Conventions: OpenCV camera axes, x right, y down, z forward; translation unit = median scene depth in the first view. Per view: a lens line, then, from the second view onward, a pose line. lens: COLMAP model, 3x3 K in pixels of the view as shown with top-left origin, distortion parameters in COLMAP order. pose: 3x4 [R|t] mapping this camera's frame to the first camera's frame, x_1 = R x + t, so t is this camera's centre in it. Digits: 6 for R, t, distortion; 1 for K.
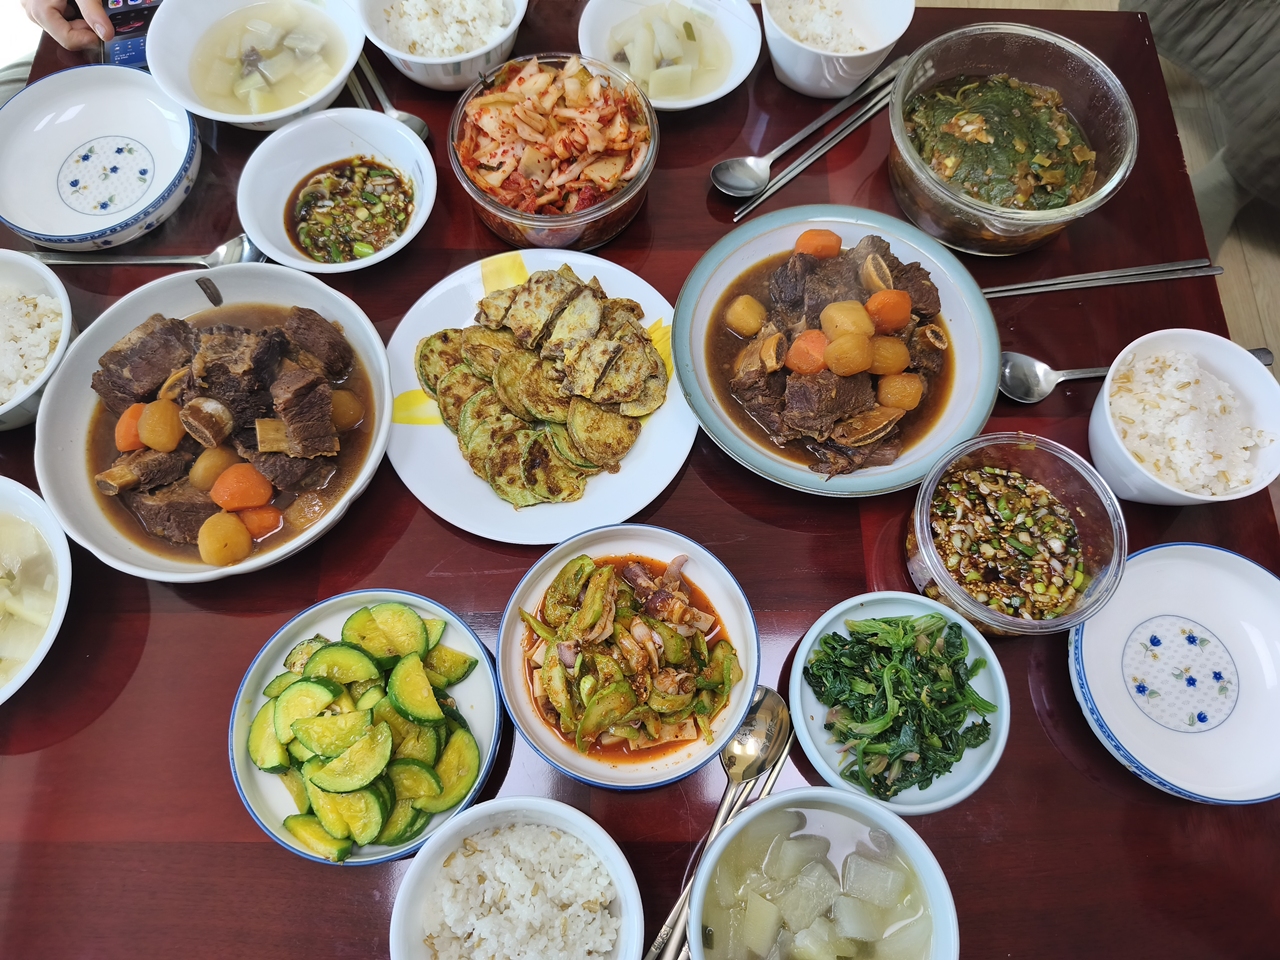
lens RADIAL K [[747.4, 0, 639.8], [0, 747.4, 478.8], [0, 0, 1]] dist [0.000543, -0.000602]
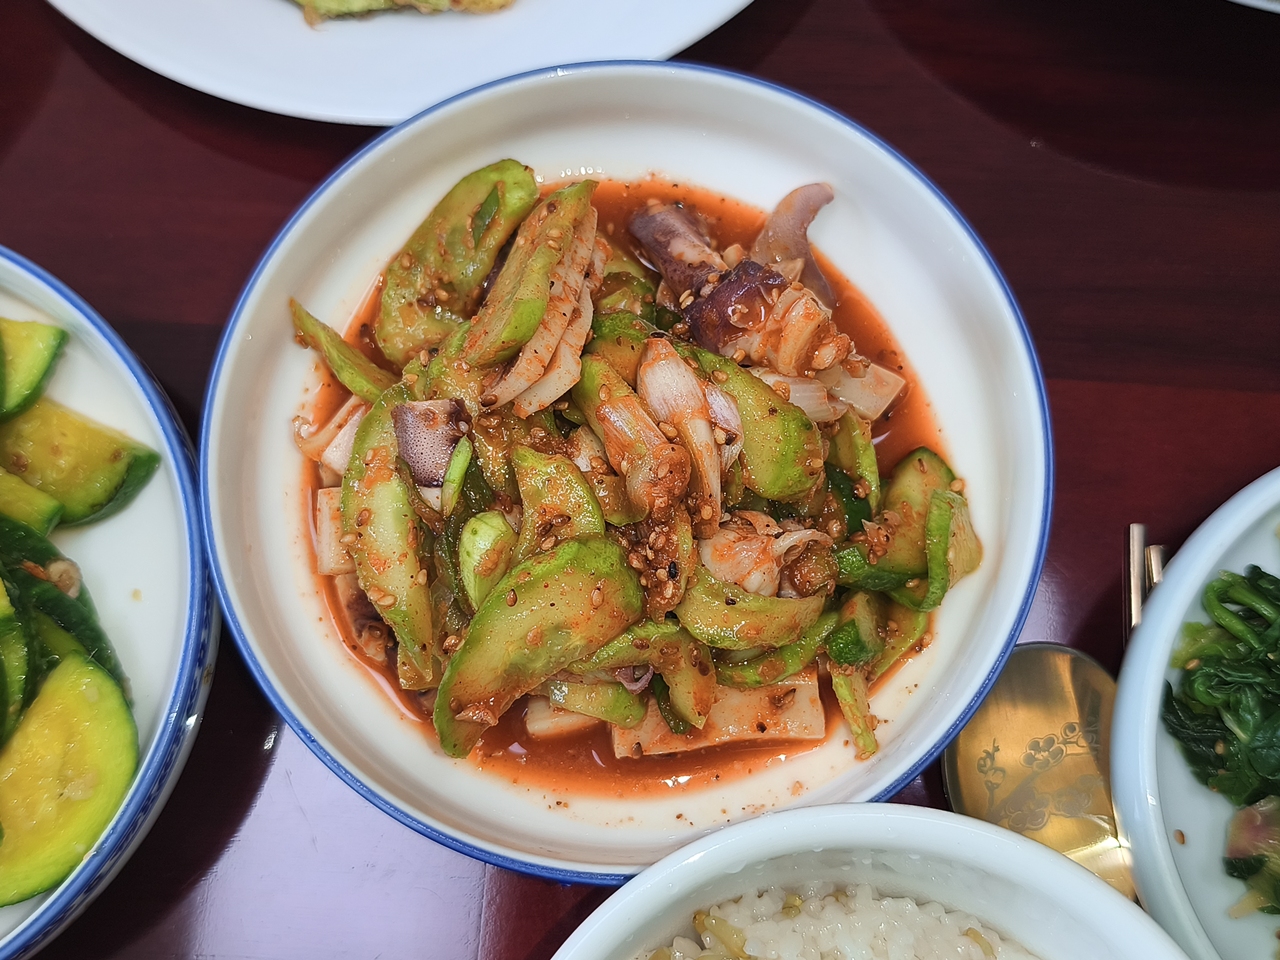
lens RADIAL K [[1380.6, 0, 639.6], [0, 1380.6, 480.4], [0, 0, 1]] dist [0.047770, 0.000000]
pose [[0.997421, 0.067556, -0.024238, 0.004839], [-0.062857, 0.985217, 0.159365, 0.151462], [0.034646, -0.157430, 0.986922, 0.435099]]
